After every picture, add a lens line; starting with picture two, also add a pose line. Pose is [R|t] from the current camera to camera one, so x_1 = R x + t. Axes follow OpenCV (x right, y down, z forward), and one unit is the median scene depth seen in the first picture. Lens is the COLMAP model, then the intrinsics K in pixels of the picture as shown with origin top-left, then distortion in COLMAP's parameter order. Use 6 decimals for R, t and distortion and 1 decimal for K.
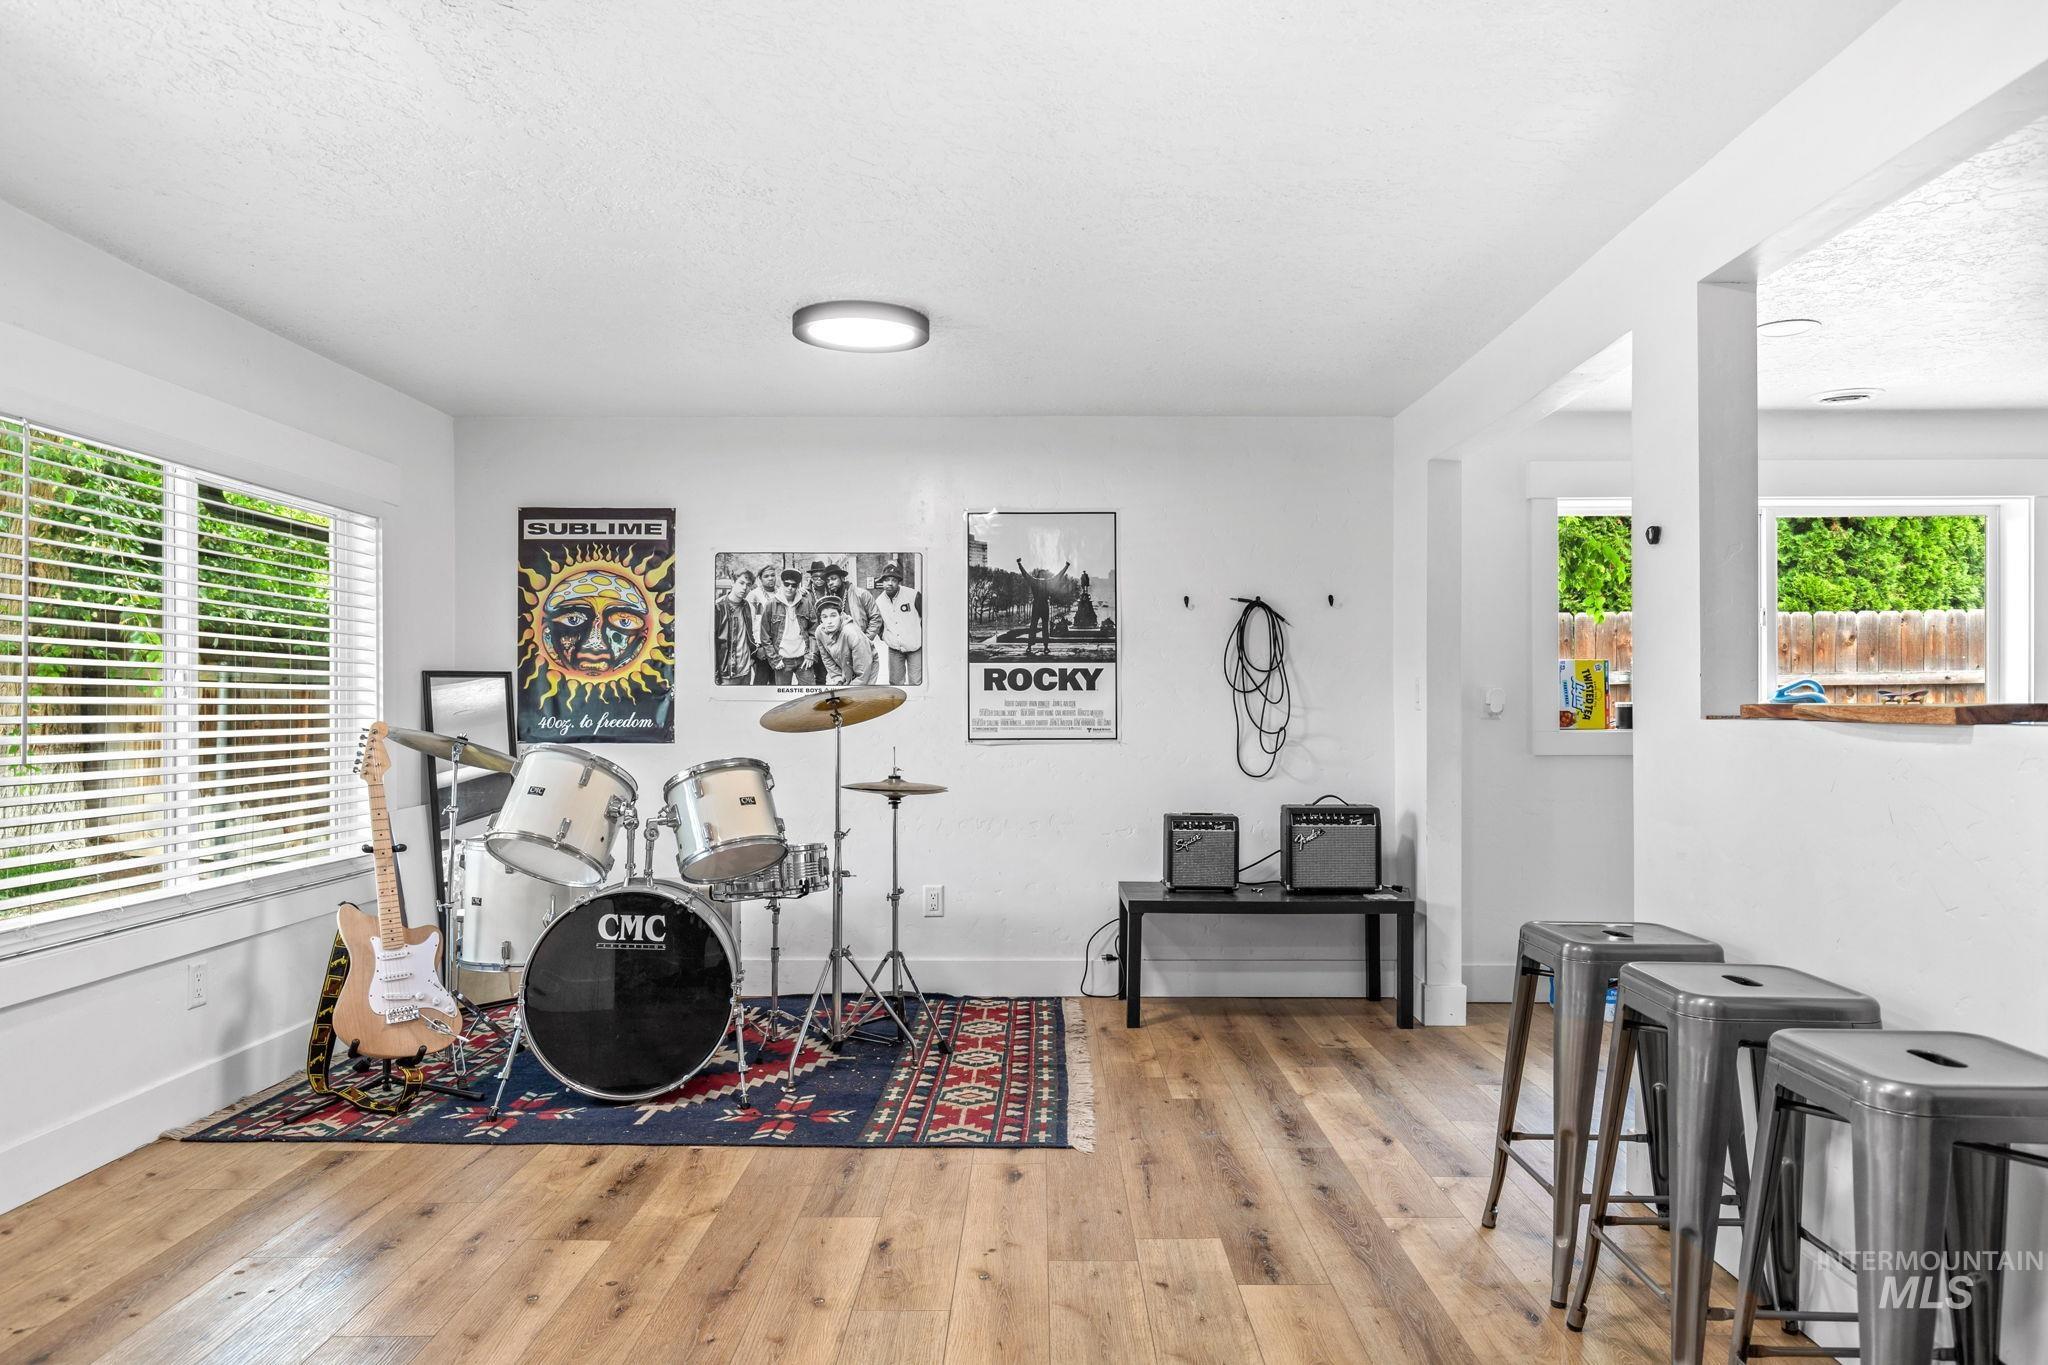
lens RADIAL K [[1354.2, 0, 1021.7], [0, 1354.2, 696.1], [0, 0, 1]] dist [-0.000645, 0.001072]
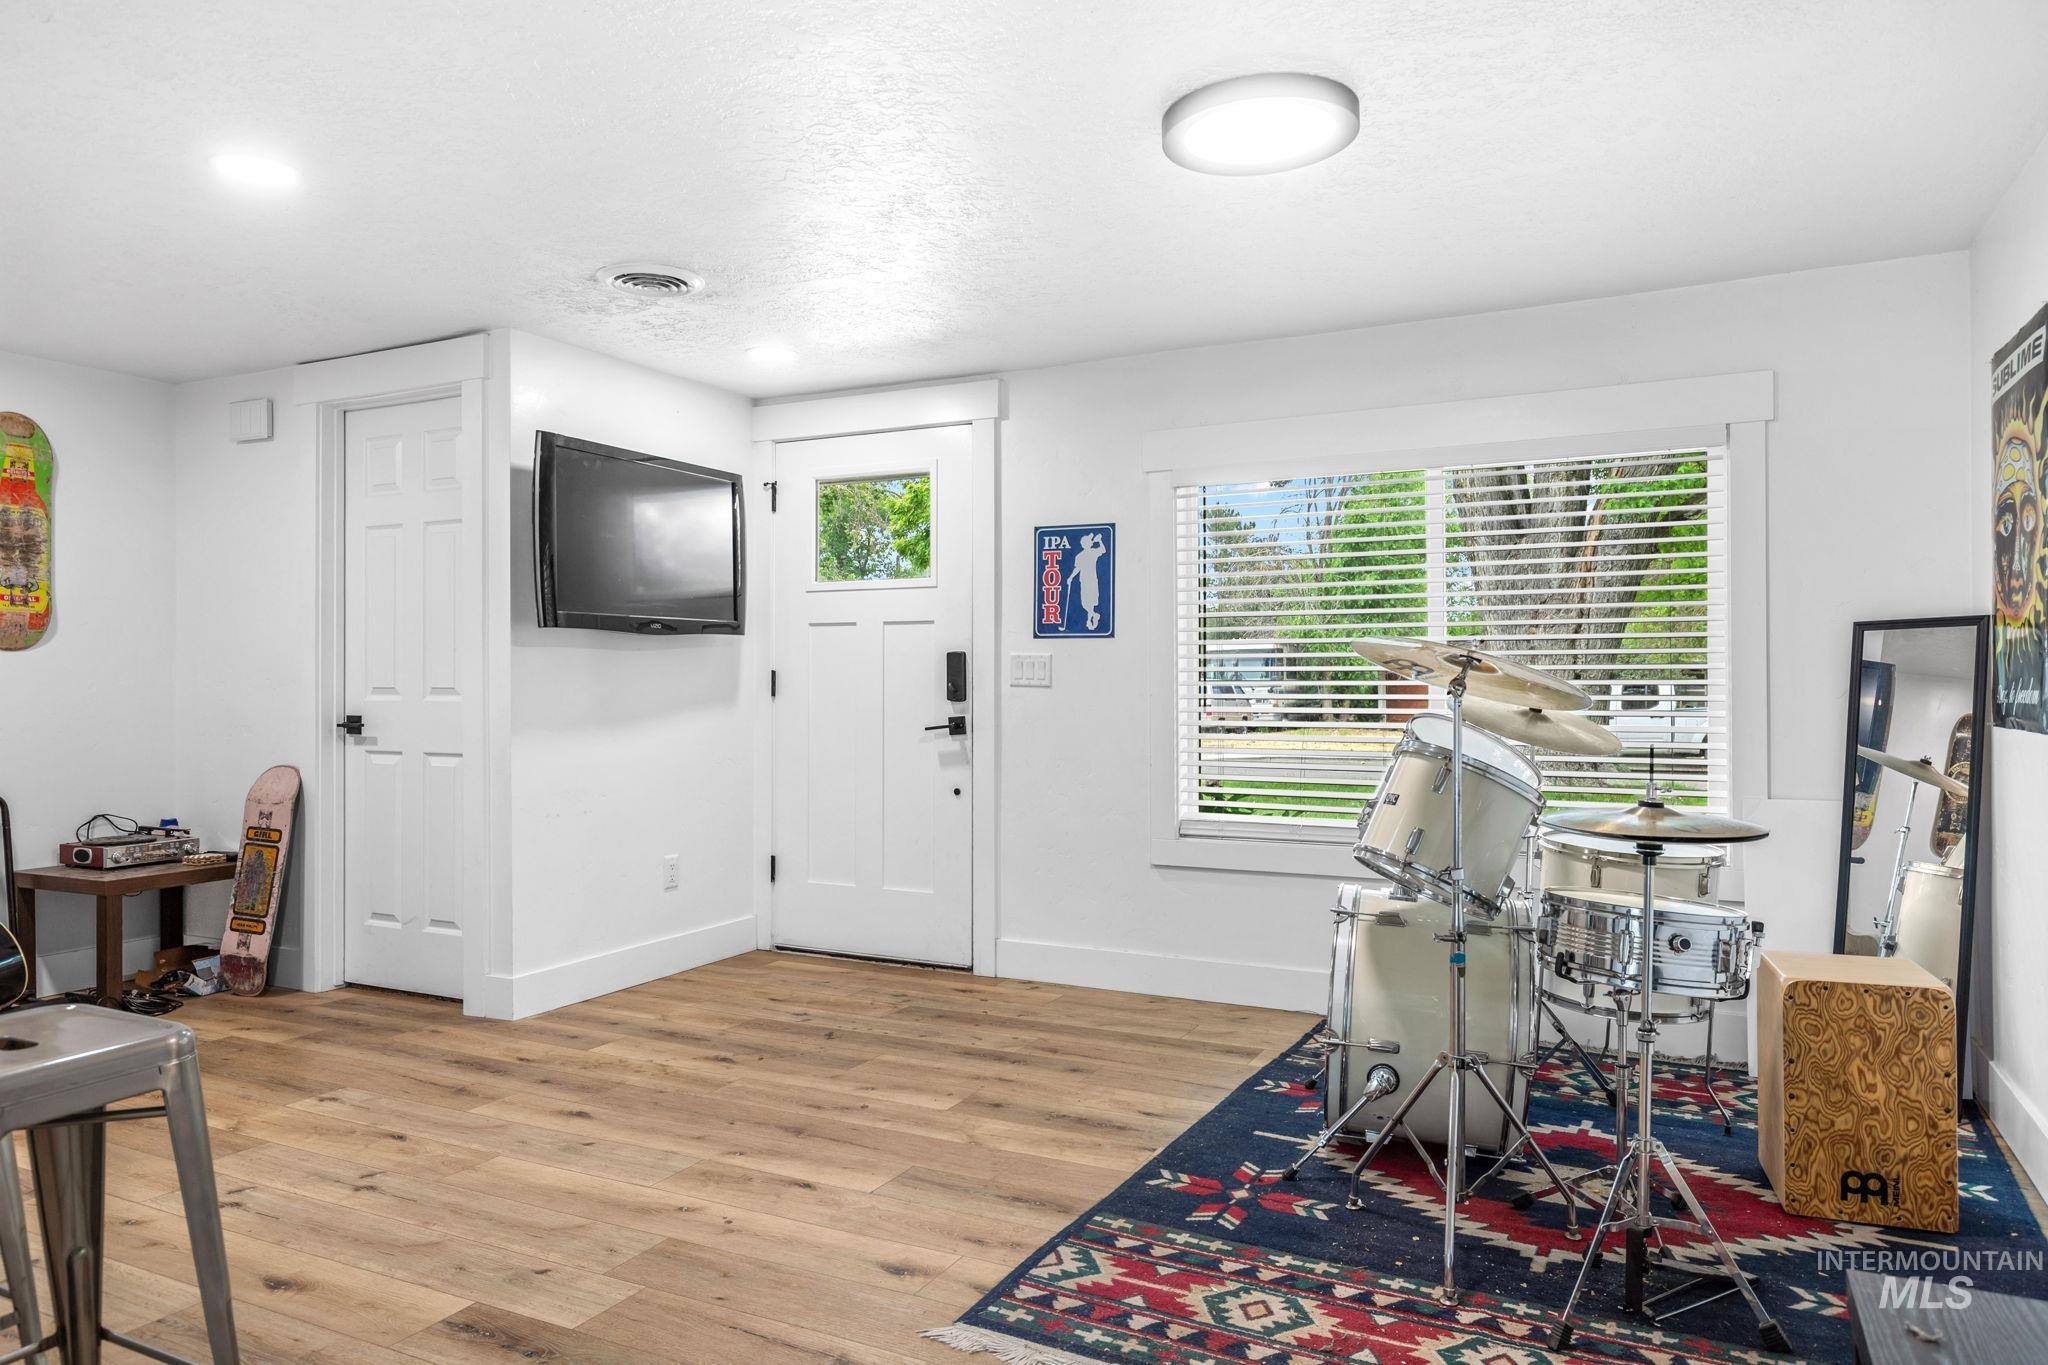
lens RADIAL K [[1354.2, 0, 1022.0], [0, 1354.2, 670.8], [0, 0, 1]] dist [-0.000645, 0.001072]
pose [[-0.446103, -0.002690, -0.894977, 0.593879], [0.001510, 0.999992, -0.003758, 0.013948], [0.894980, -0.003028, -0.446096, 1.276268]]
